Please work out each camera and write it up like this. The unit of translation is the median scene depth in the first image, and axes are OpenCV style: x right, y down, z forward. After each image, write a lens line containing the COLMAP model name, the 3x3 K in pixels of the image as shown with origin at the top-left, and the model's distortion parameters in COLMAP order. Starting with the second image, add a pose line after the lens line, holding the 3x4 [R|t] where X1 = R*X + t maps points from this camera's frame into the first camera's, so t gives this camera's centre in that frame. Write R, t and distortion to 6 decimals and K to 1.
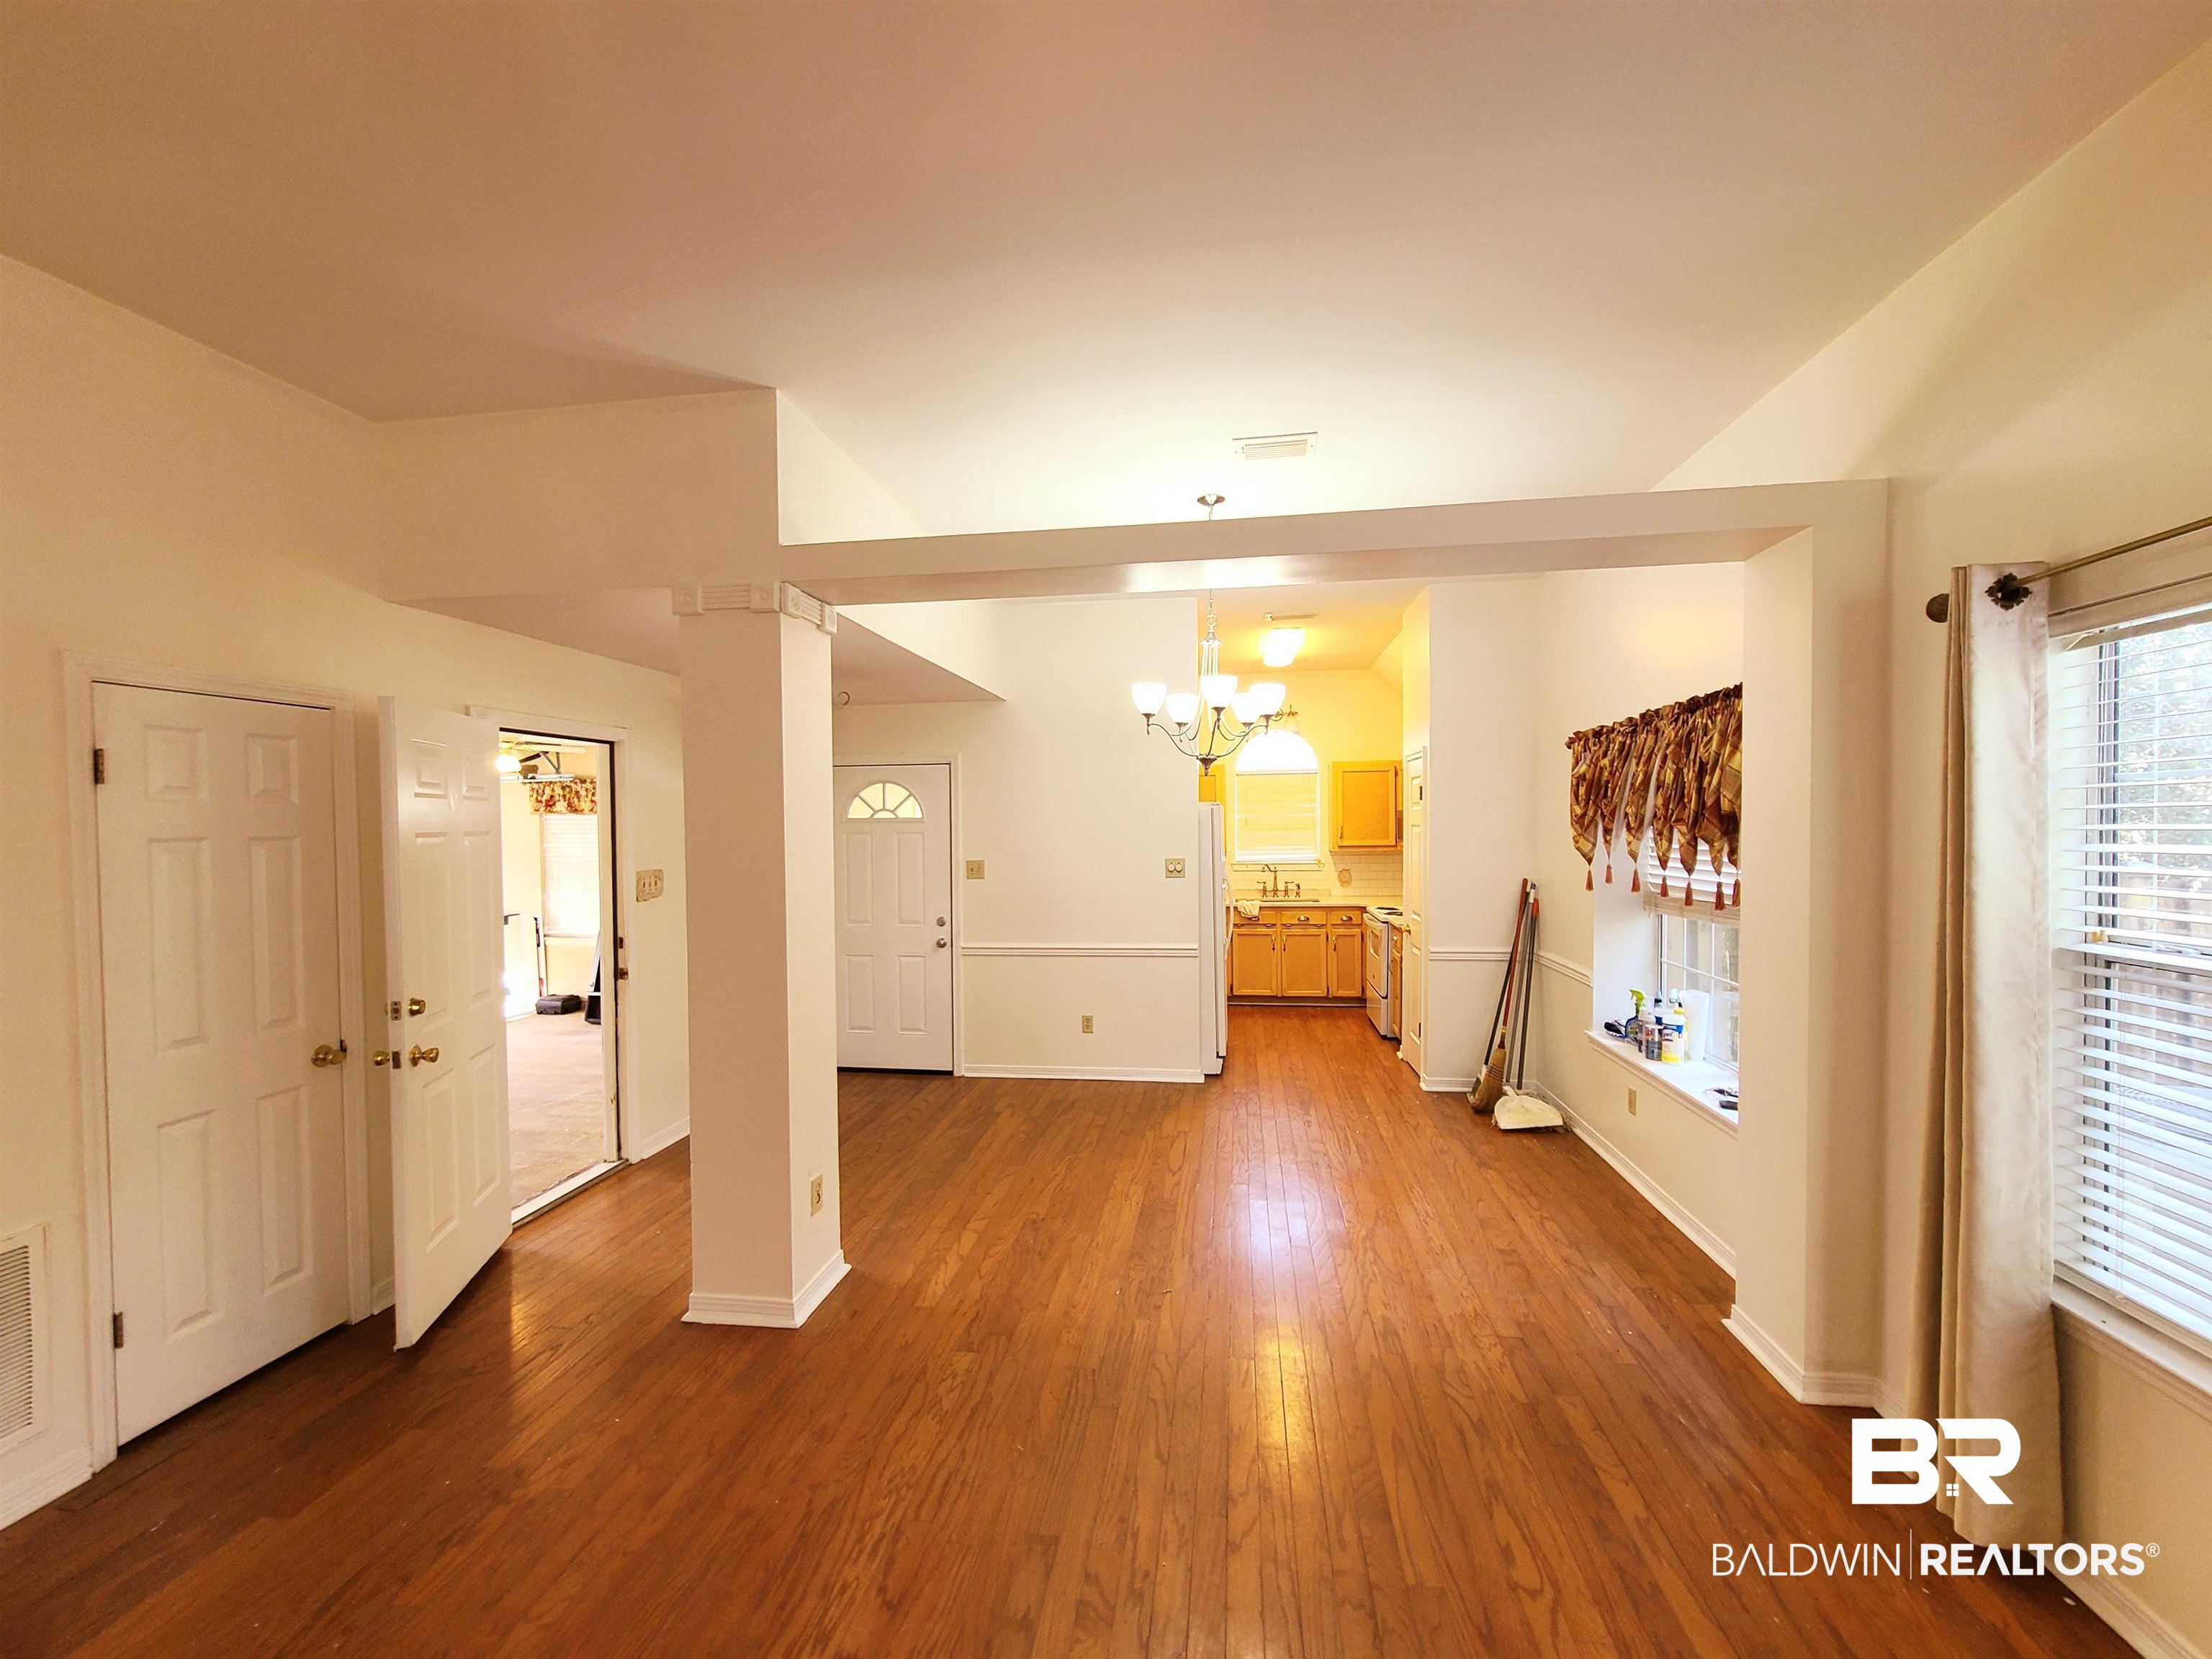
lens RADIAL K [[888.9, 0, 1106.4], [0, 888.9, 842.9], [0, 0, 1]] dist [-0.001336, -0.000105]
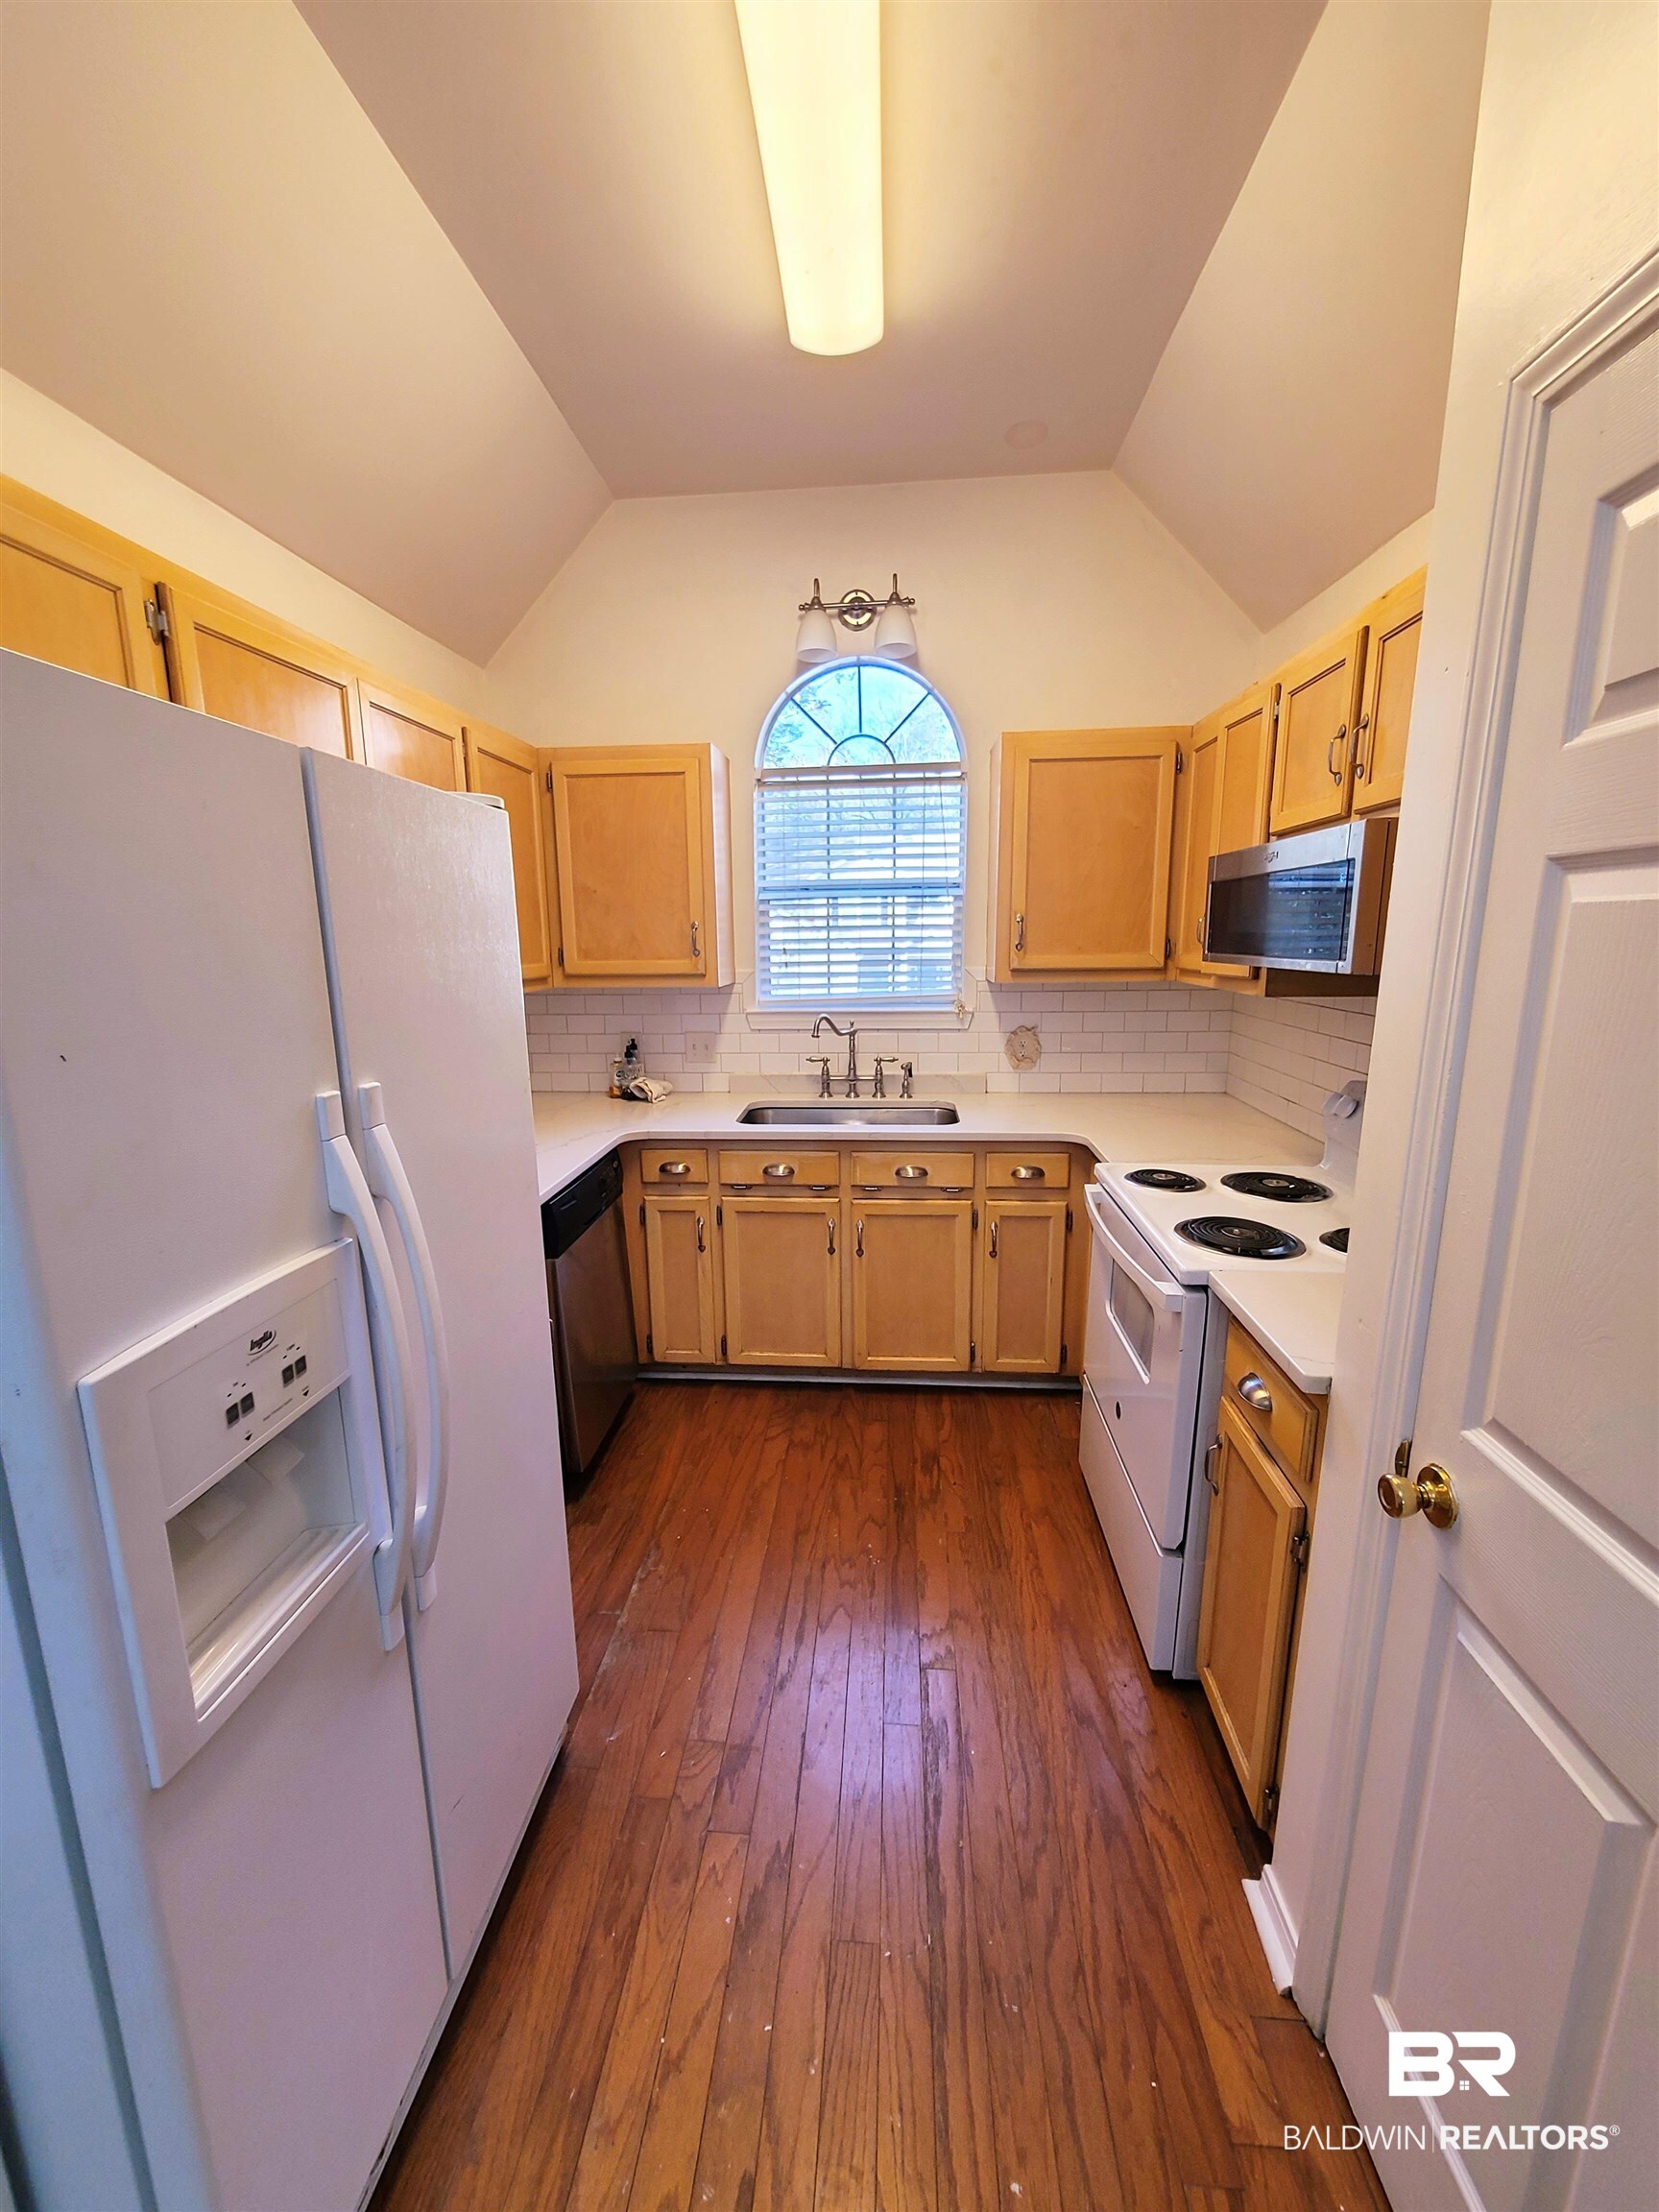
lens RADIAL K [[888.9, 0, 825.7], [0, 888.9, 1113.5], [0, 0, 1]] dist [-0.001336, -0.000105]
pose [[0.997697, -0.011995, 0.066759, 0.161109], [-0.000183, 0.983759, 0.179494, -0.003849], [-0.067827, -0.179093, 0.981491, 0.644409]]
